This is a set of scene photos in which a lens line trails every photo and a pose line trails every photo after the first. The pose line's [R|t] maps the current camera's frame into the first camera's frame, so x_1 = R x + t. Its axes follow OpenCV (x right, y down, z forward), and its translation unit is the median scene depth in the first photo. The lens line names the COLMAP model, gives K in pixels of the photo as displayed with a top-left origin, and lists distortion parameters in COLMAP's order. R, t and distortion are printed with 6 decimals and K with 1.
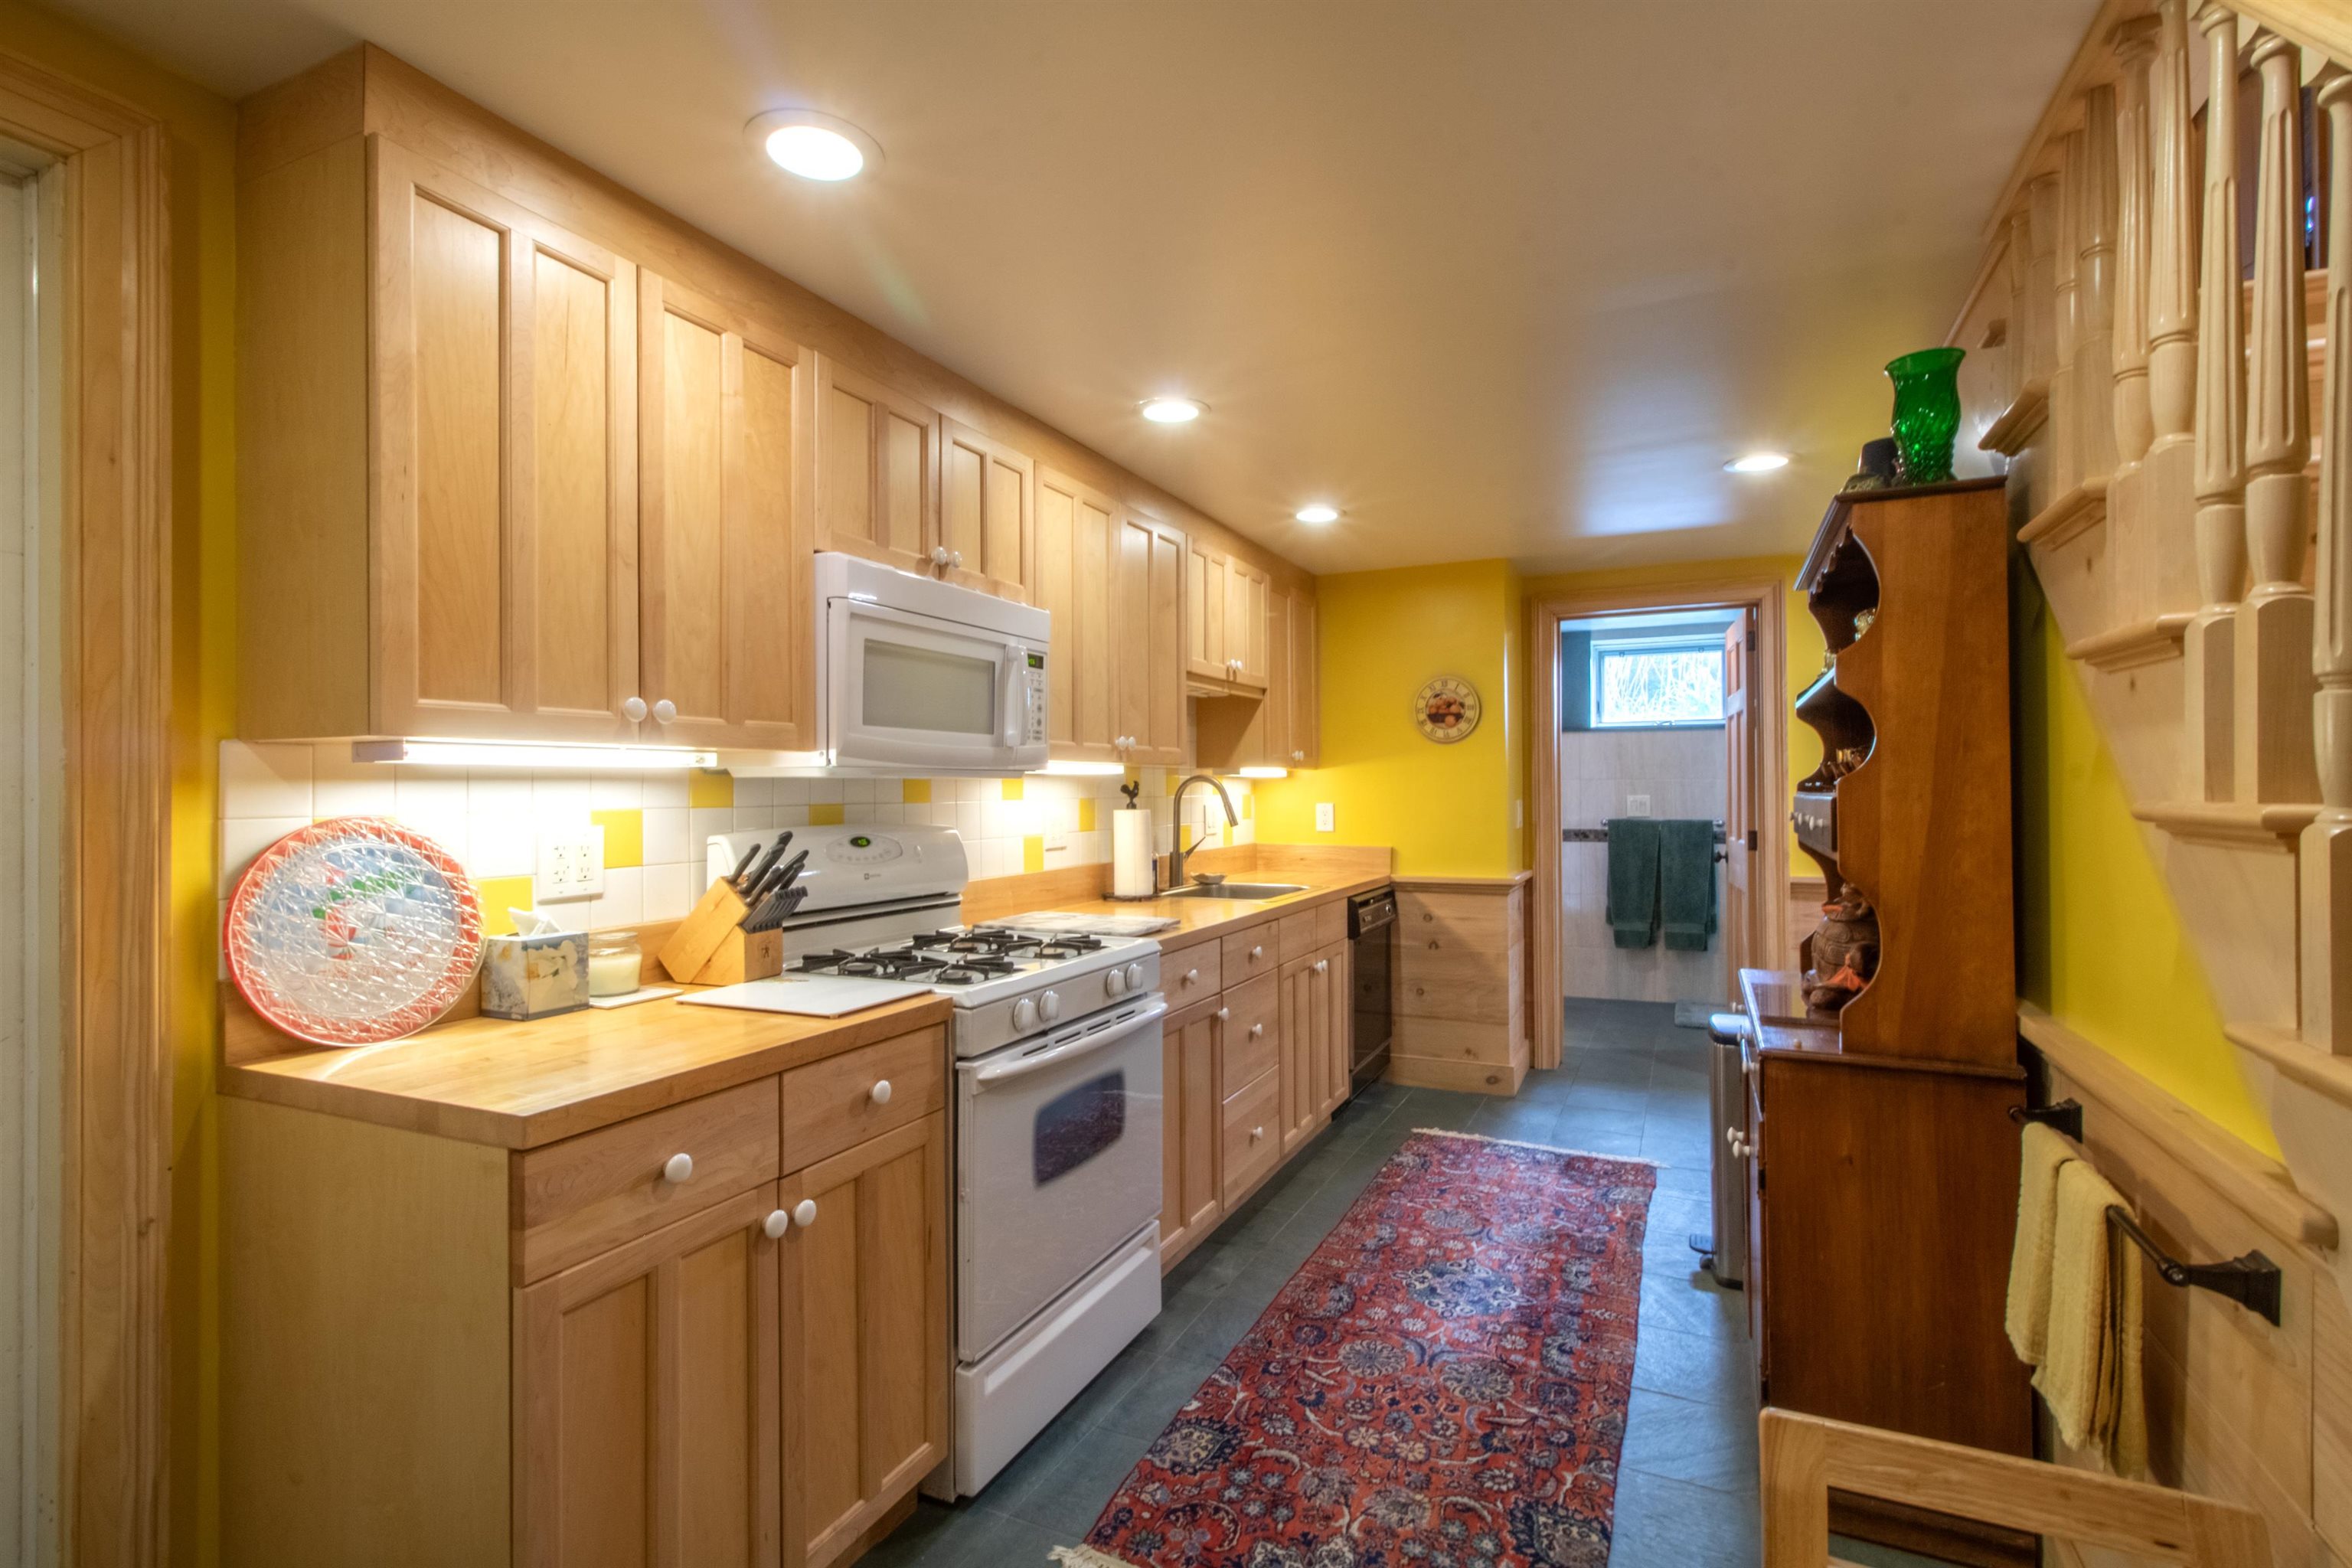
lens RADIAL K [[1083.5, 0, 1183.7], [0, 1083.5, 786.7], [0, 0, 1]] dist [-0.003039, 0.001158]
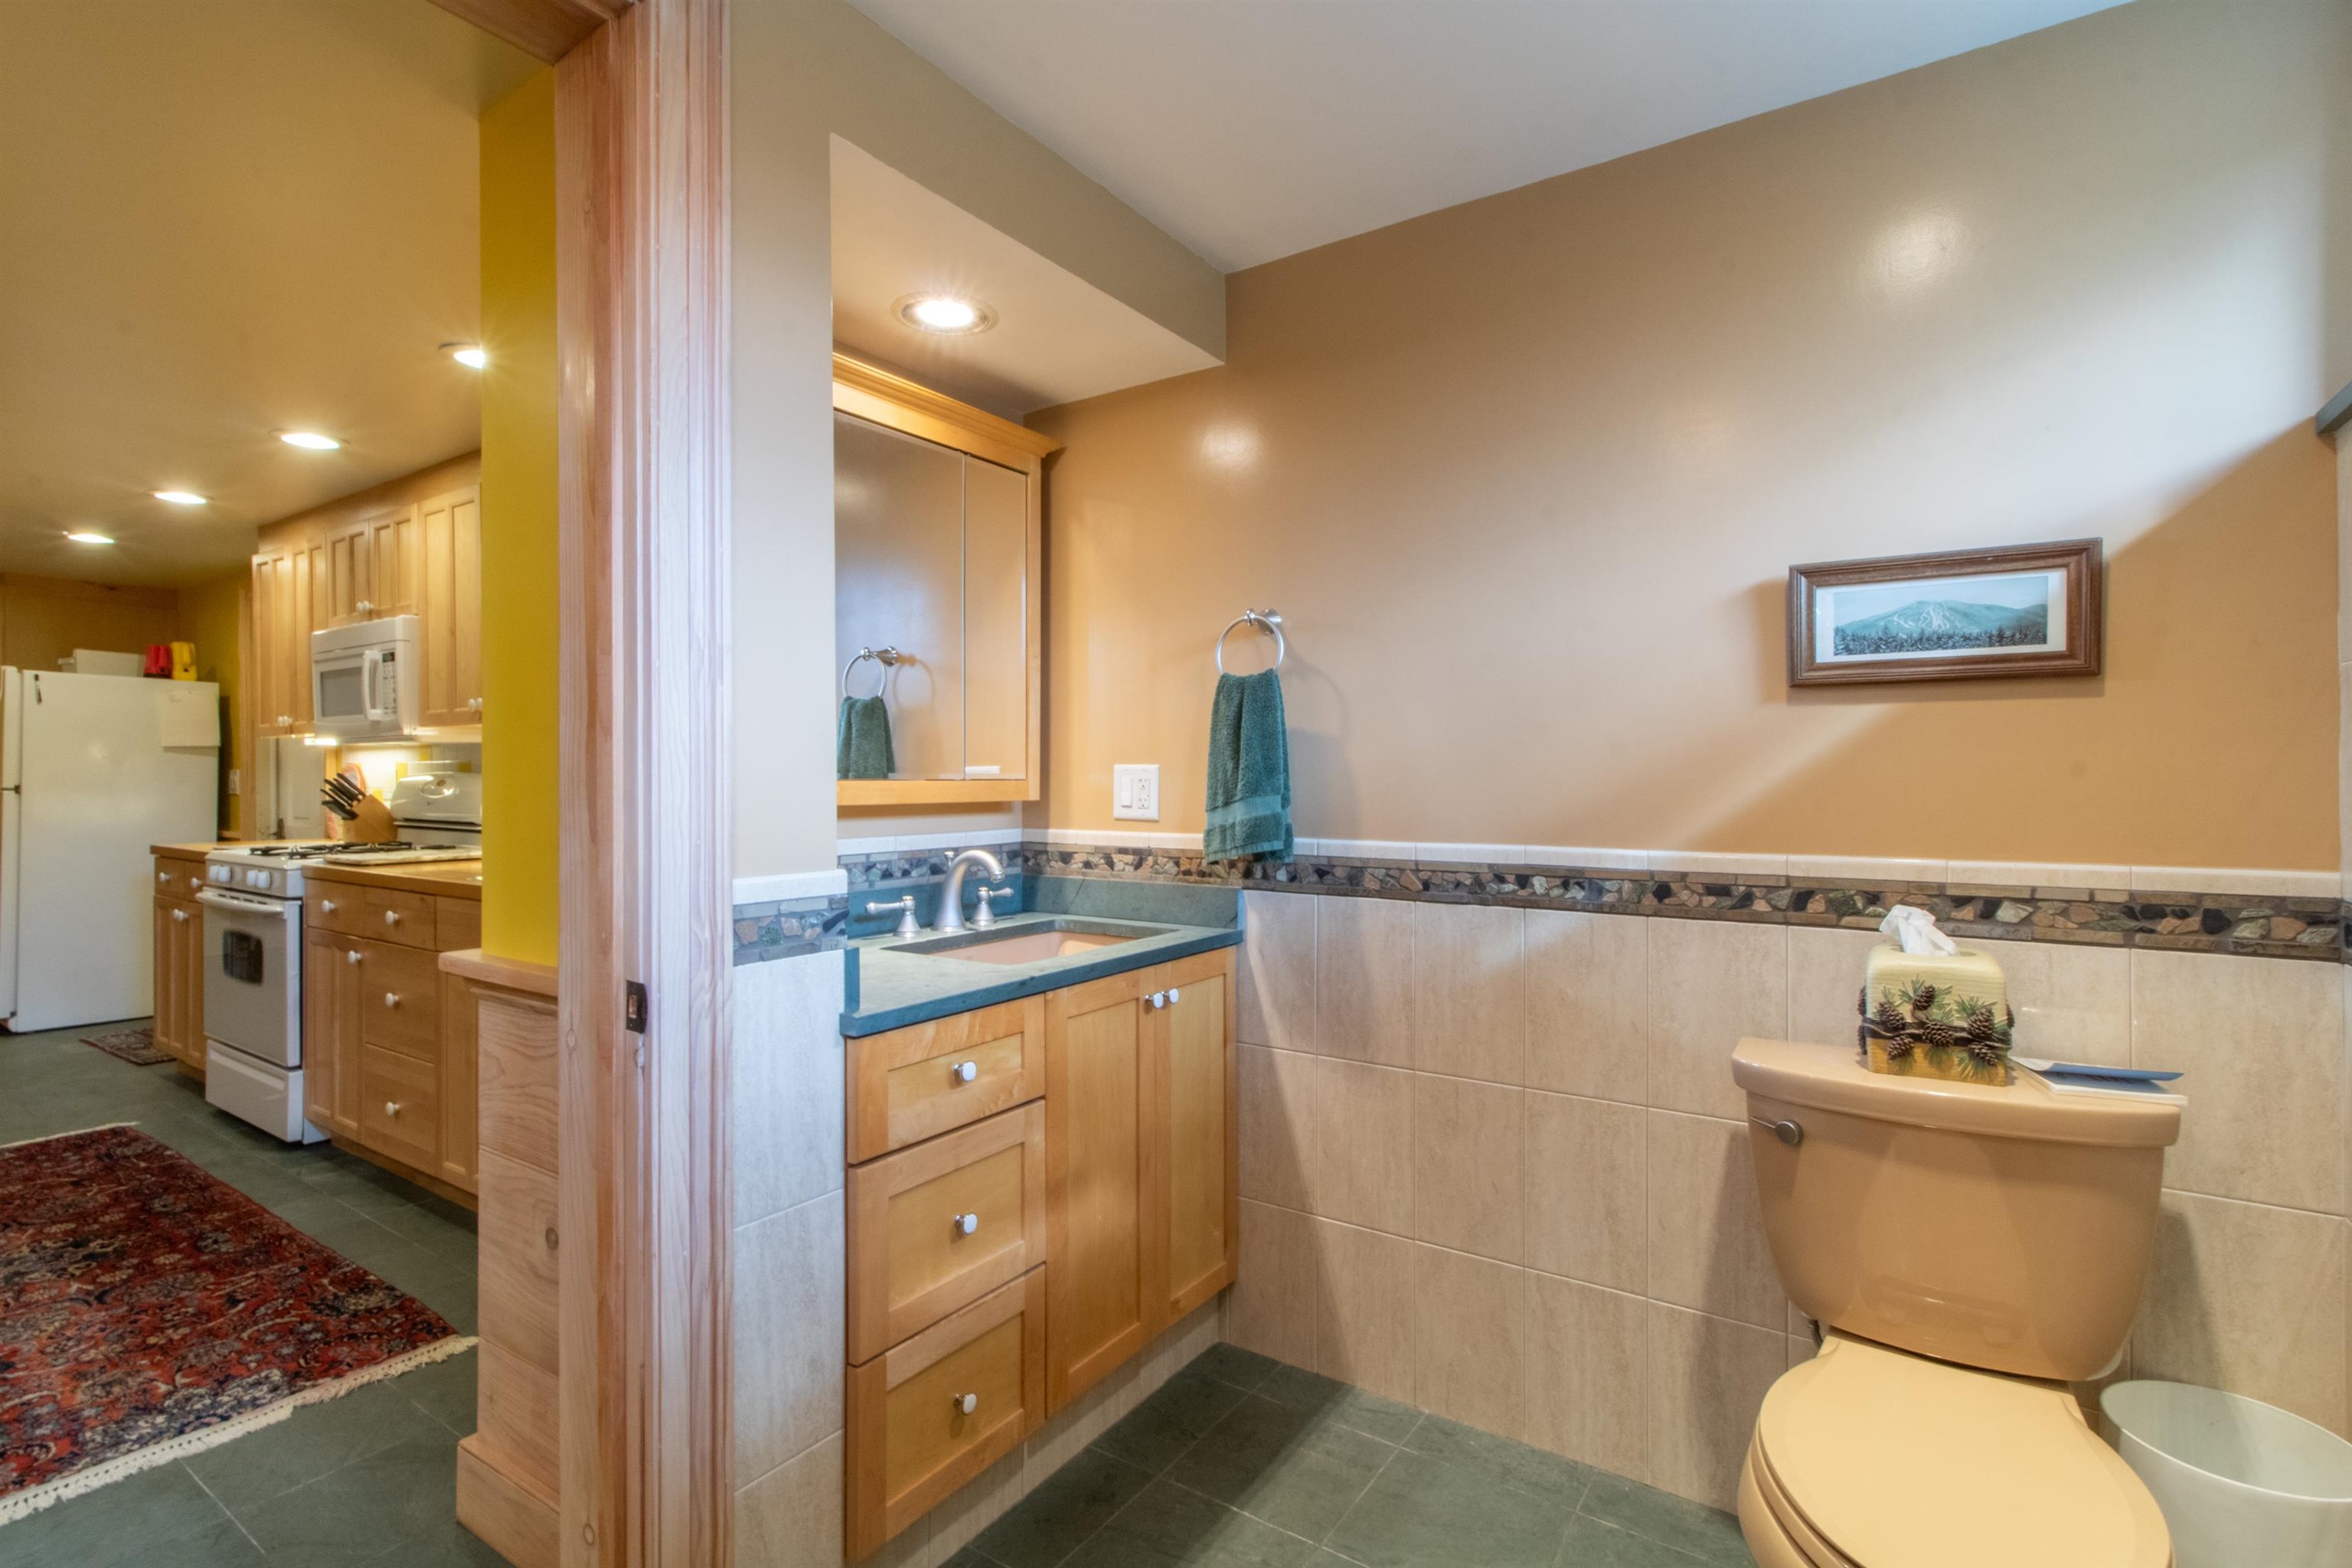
lens RADIAL K [[1083.5, 0, 1183.3], [0, 1083.5, 781.5], [0, 0, 1]] dist [-0.003039, 0.001158]
pose [[-0.147870, 0.003875, -0.988999, 0.962420], [0.004951, 0.999983, 0.003178, 0.039891], [0.988994, -0.004427, -0.147886, 1.957649]]
